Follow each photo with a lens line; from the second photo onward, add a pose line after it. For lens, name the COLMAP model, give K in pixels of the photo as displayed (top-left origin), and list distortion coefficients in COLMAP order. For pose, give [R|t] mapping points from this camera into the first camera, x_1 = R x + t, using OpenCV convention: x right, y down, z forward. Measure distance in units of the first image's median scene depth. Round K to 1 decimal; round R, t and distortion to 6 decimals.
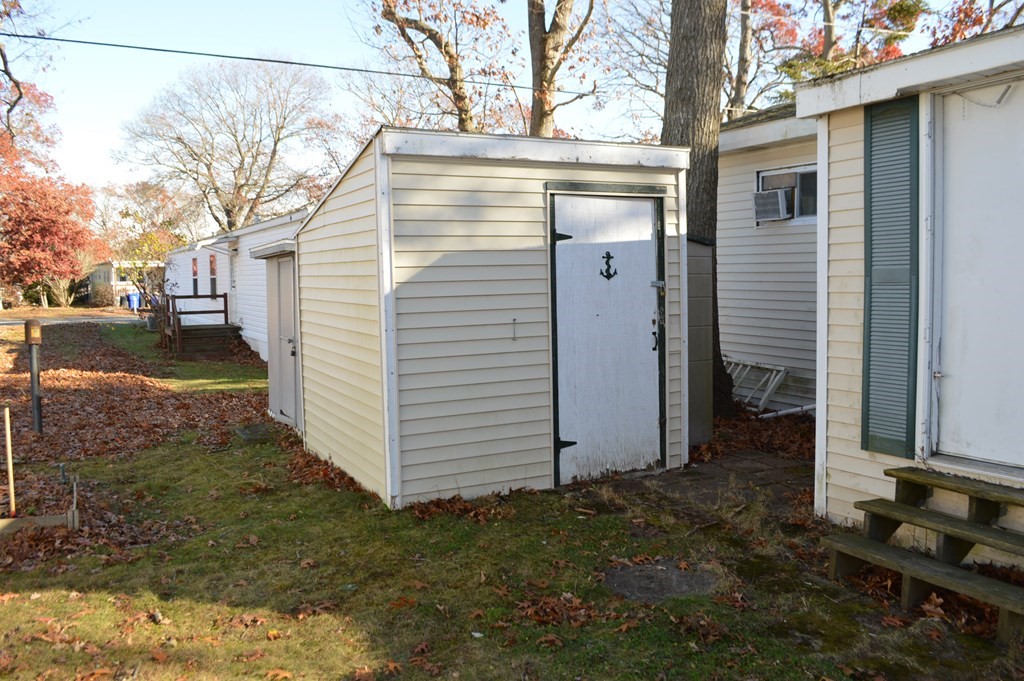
lens RADIAL K [[811.8, 0, 514.1], [0, 811.8, 341.0], [0, 0, 1]] dist [-0.074787, -0.000633]
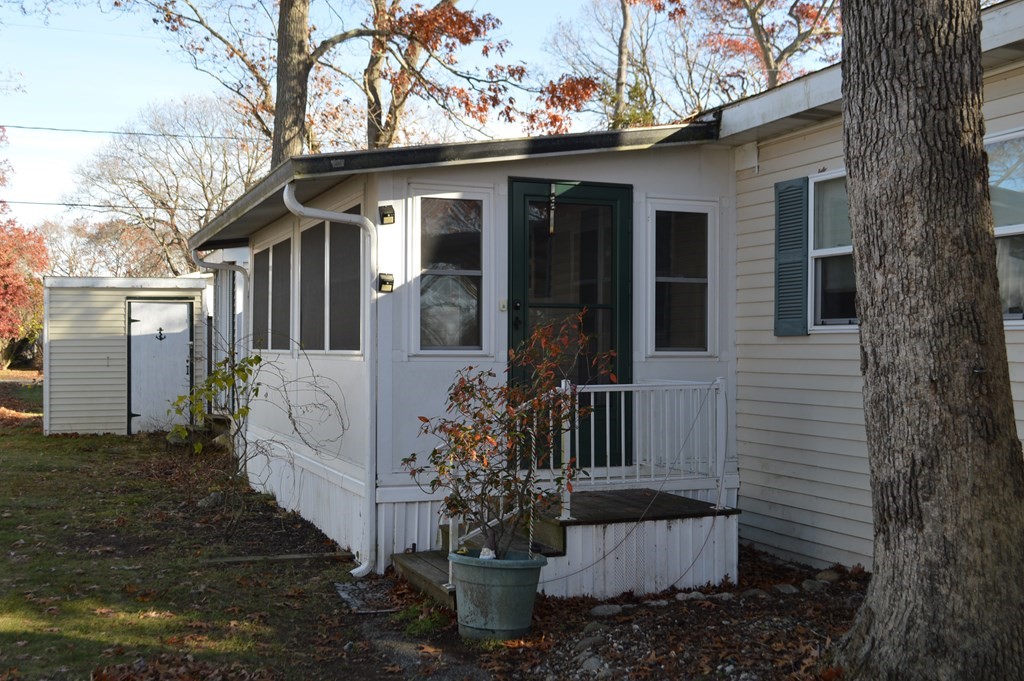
lens RADIAL K [[1180.9, 0, 510.6], [0, 1180.9, 339.4], [0, 0, 1]] dist [-0.026537, 0.000000]
pose [[0.991217, 0.015217, -0.131370, 1.401154], [-0.026389, 0.996139, -0.083728, 0.153764], [0.129589, 0.086459, 0.987791, -1.908598]]
